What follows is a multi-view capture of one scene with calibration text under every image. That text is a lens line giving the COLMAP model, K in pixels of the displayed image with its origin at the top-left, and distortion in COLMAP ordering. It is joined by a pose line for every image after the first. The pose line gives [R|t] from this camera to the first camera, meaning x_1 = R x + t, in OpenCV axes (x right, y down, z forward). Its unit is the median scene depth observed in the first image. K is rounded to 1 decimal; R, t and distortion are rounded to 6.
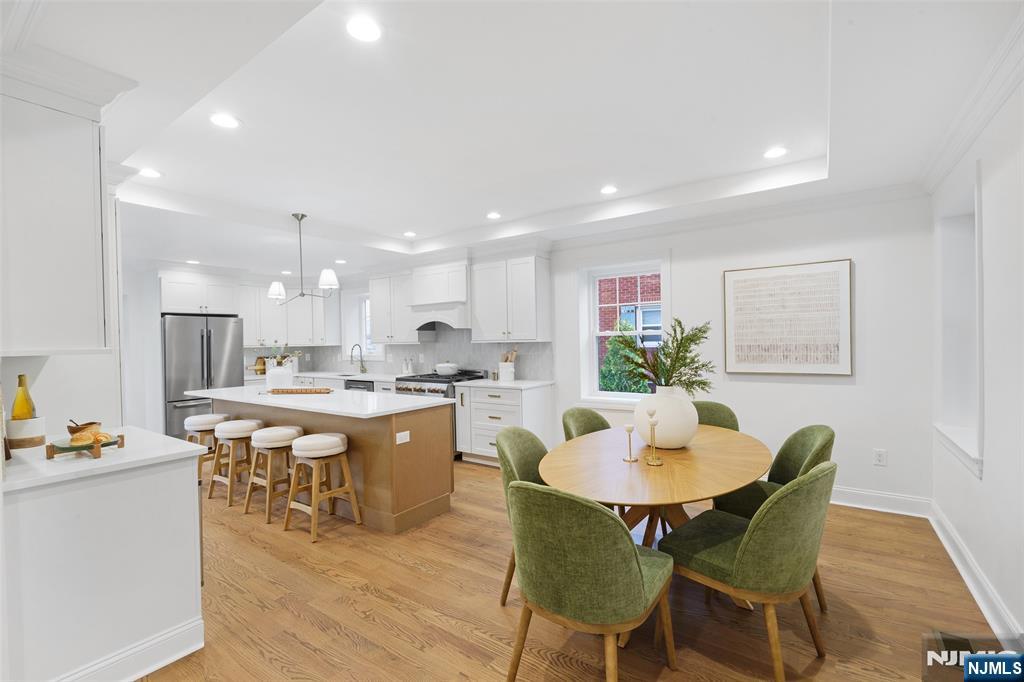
lens RADIAL K [[446.1, 0, 511.0], [0, 446.1, 343.2], [0, 0, 1]] dist [-0.003644, -0.000508]
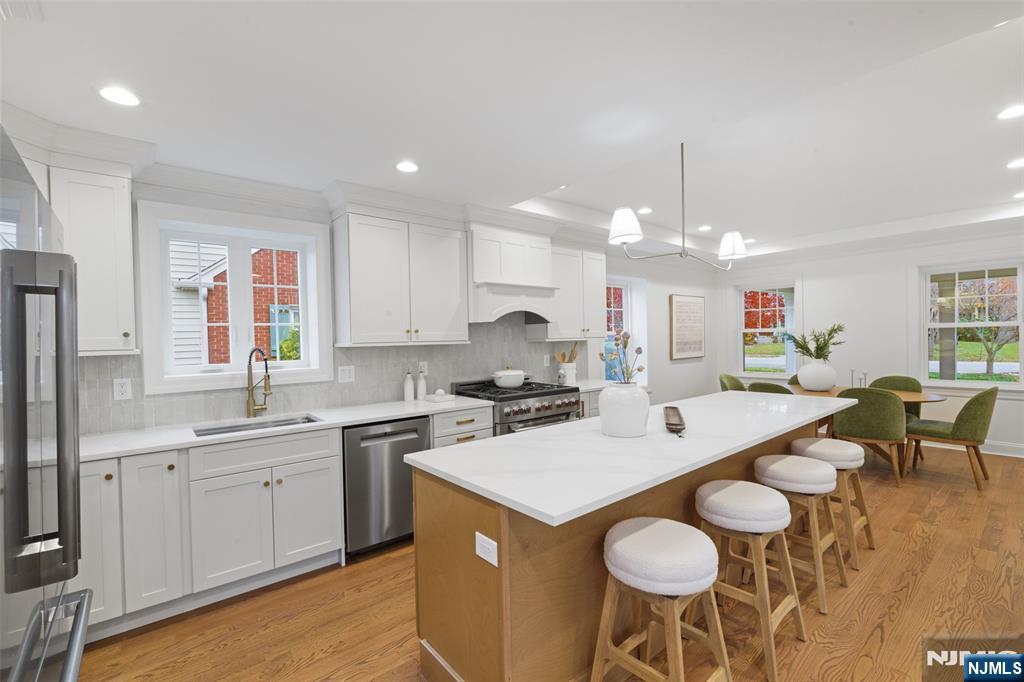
lens RADIAL K [[446.1, 0, 510.5], [0, 446.1, 340.1], [0, 0, 1]] dist [-0.003644, -0.000508]
pose [[0.260791, 0.015298, 0.965274, -1.204356], [0.026091, 0.999398, -0.022888, 0.018855], [-0.965043, 0.031154, 0.260235, 1.163030]]
